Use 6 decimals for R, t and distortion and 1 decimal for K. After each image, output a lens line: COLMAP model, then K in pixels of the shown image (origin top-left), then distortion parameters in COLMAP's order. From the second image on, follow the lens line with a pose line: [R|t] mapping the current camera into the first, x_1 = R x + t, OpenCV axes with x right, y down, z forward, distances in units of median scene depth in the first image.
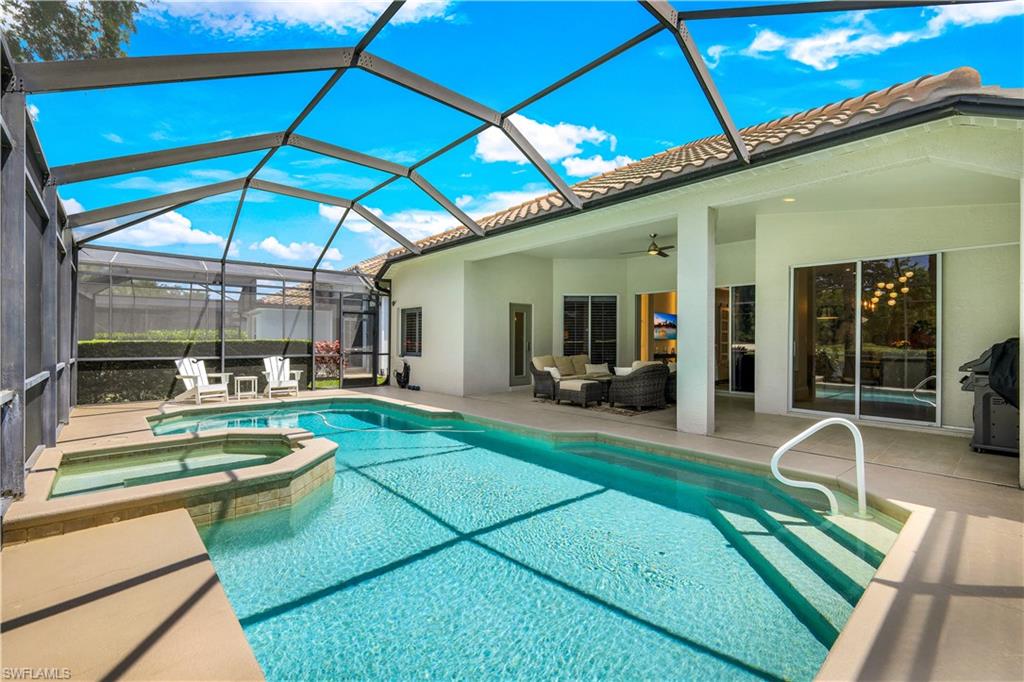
lens RADIAL K [[448.8, 0, 508.6], [0, 448.8, 340.1], [0, 0, 1]] dist [0.008728, -0.000008]
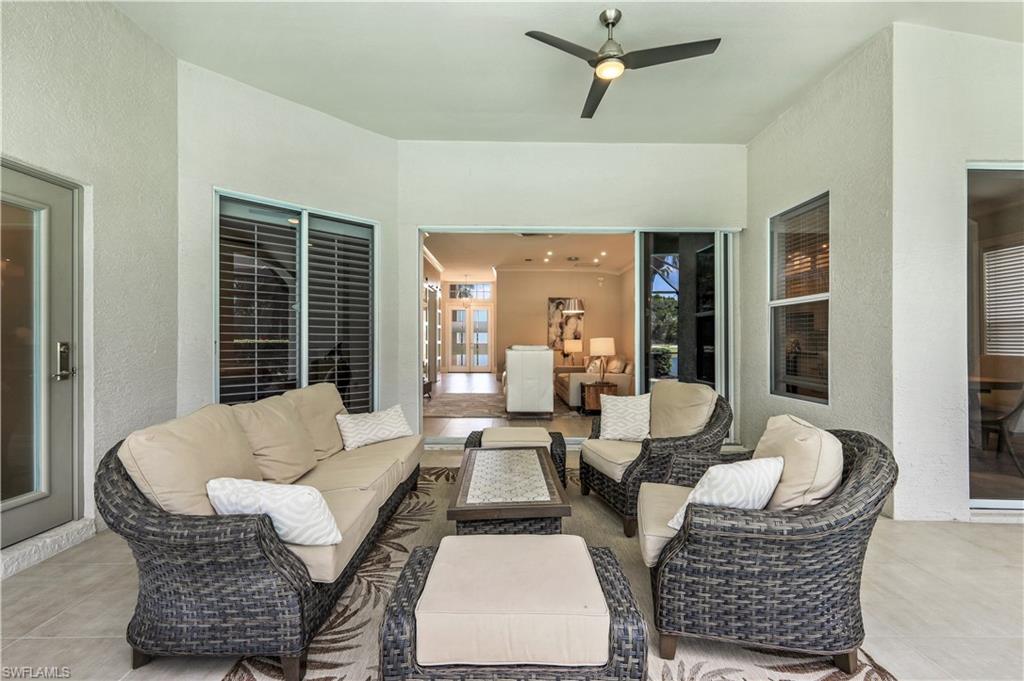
lens RADIAL K [[448.8, 0, 514.3], [0, 448.8, 341.9], [0, 0, 1]] dist [0.008728, -0.000008]
pose [[0.658892, -0.000536, 0.752237, 0.025028], [-0.006076, 0.999963, 0.006035, 0.002539], [-0.752213, -0.008546, 0.658865, 0.806392]]
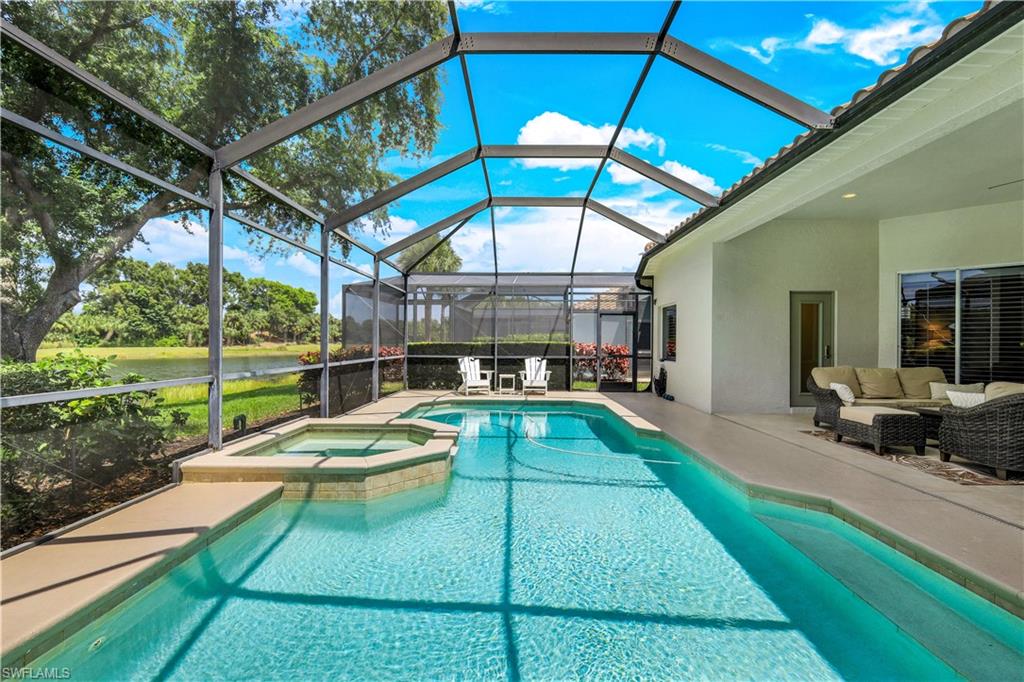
lens RADIAL K [[448.8, 0, 512.8], [0, 448.8, 338.9], [0, 0, 1]] dist [0.008728, -0.000008]
pose [[0.736837, -0.004145, -0.676058, 0.188747], [-0.001727, 0.999966, -0.008014, 0.000799], [0.676068, 0.007073, 0.736805, 0.186358]]
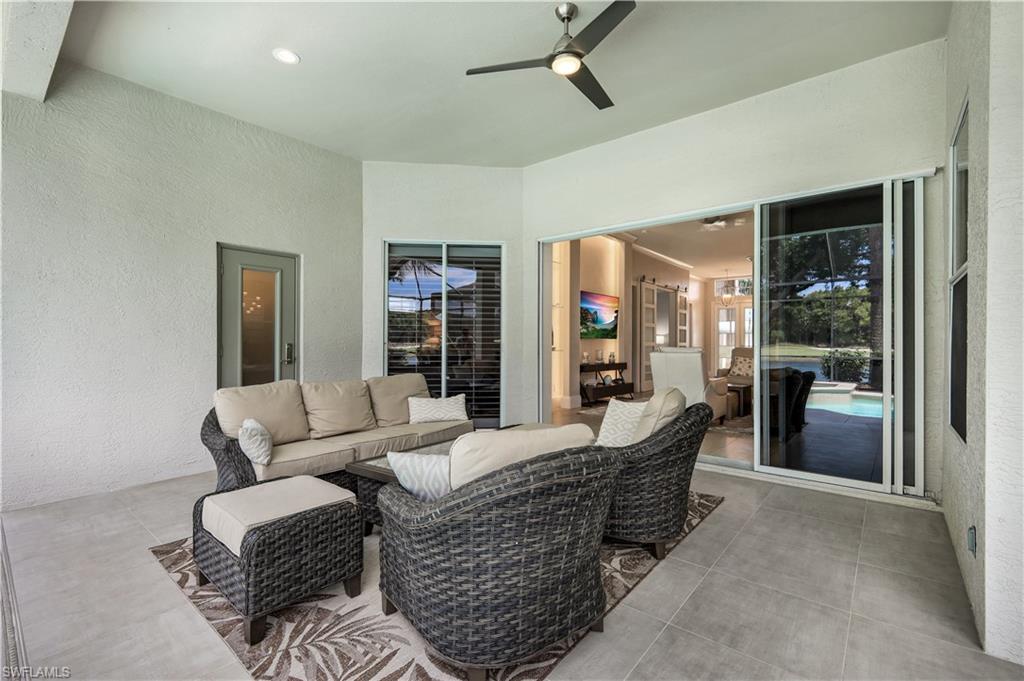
lens RADIAL K [[448.8, 0, 516.2], [0, 448.8, 340.8], [0, 0, 1]] dist [0.008728, -0.000008]
pose [[0.987943, -0.000334, 0.154820, 0.228325], [0.000134, 0.999999, 0.001302, 0.002678], [-0.154820, -0.001266, 0.987942, 0.661570]]
